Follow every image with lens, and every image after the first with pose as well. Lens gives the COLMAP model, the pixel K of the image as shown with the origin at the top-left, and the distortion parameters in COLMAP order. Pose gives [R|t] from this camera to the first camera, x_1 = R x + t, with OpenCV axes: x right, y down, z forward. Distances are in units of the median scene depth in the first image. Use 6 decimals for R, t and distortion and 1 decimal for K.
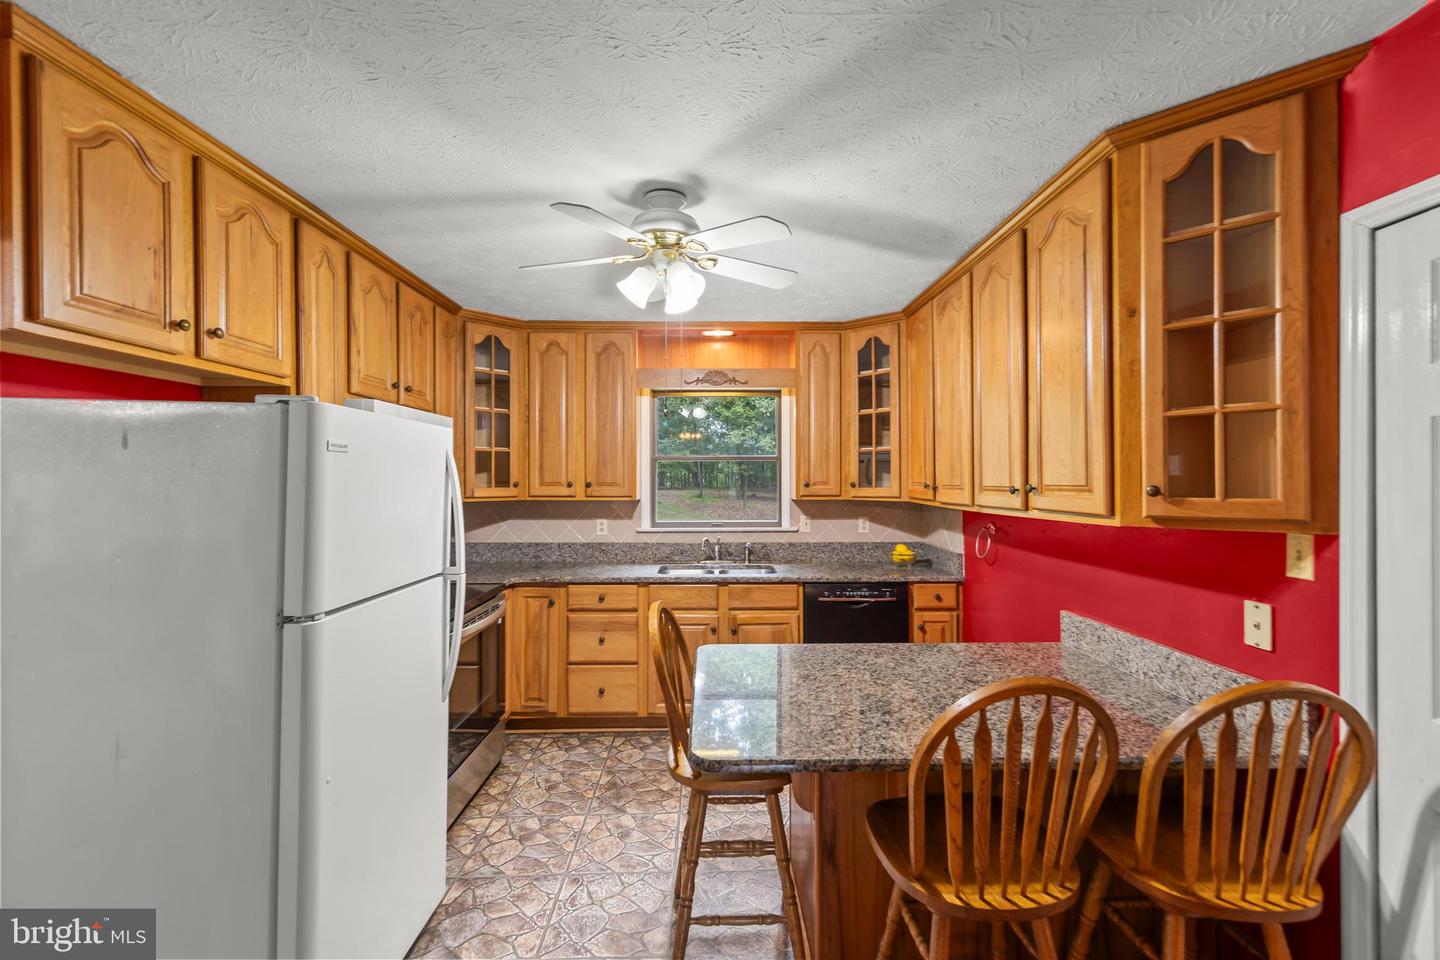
lens RADIAL K [[605.5, 0, 697.2], [0, 605.5, 484.2], [0, 0, 1]] dist [0.000685, -0.000026]
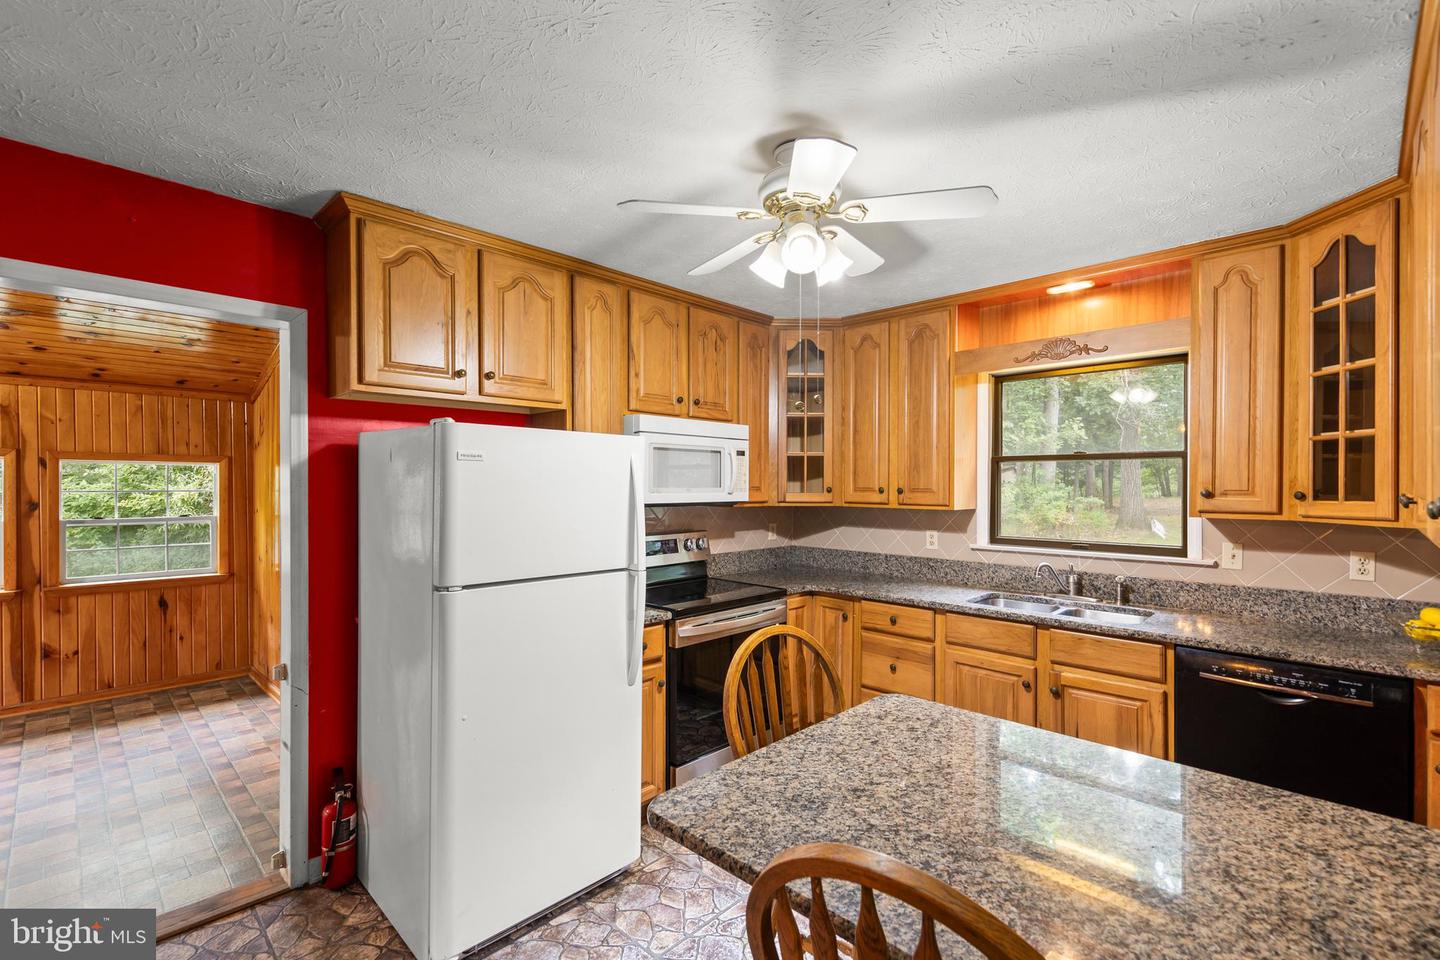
lens RADIAL K [[621.7, 0, 726.8], [0, 621.7, 493.8], [0, 0, 1]] dist [0.002535, -0.000026]
pose [[0.723273, 0.014043, -0.690419, 0.287571], [-0.010854, 0.999901, 0.008968, -0.000503], [0.690477, 0.001007, 0.723354, 0.180625]]
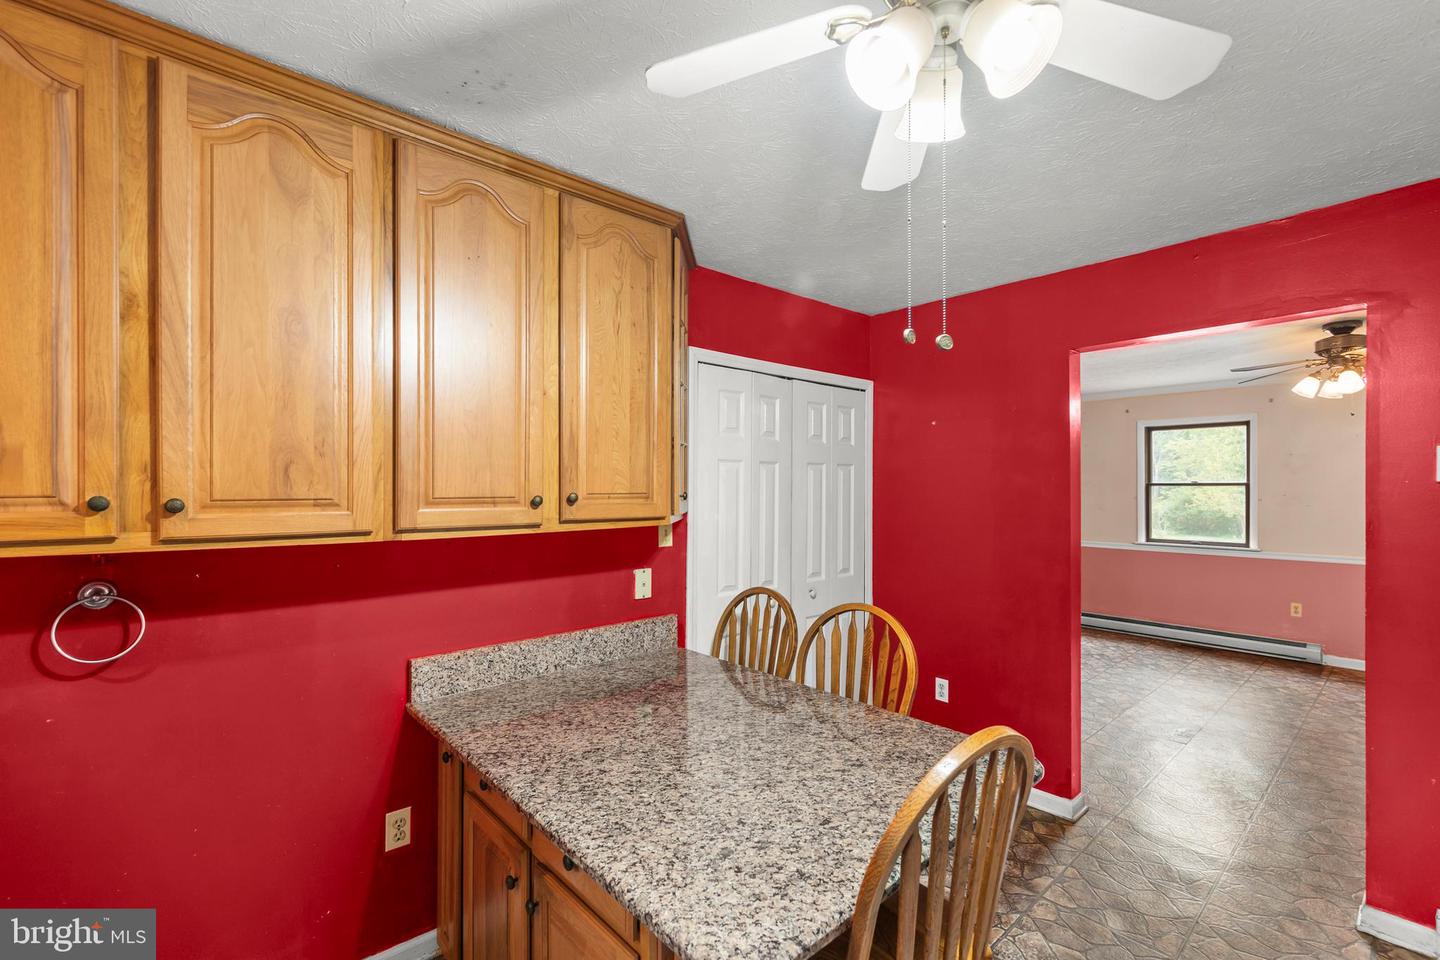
lens RADIAL K [[621.7, 0, 726.8], [0, 621.7, 493.8], [0, 0, 1]] dist [0.002535, -0.000026]
pose [[-0.668762, -0.004182, 0.743465, -0.170390], [0.008516, 0.999875, 0.013285, -0.005585], [-0.743428, 0.015216, -0.668643, 0.860639]]
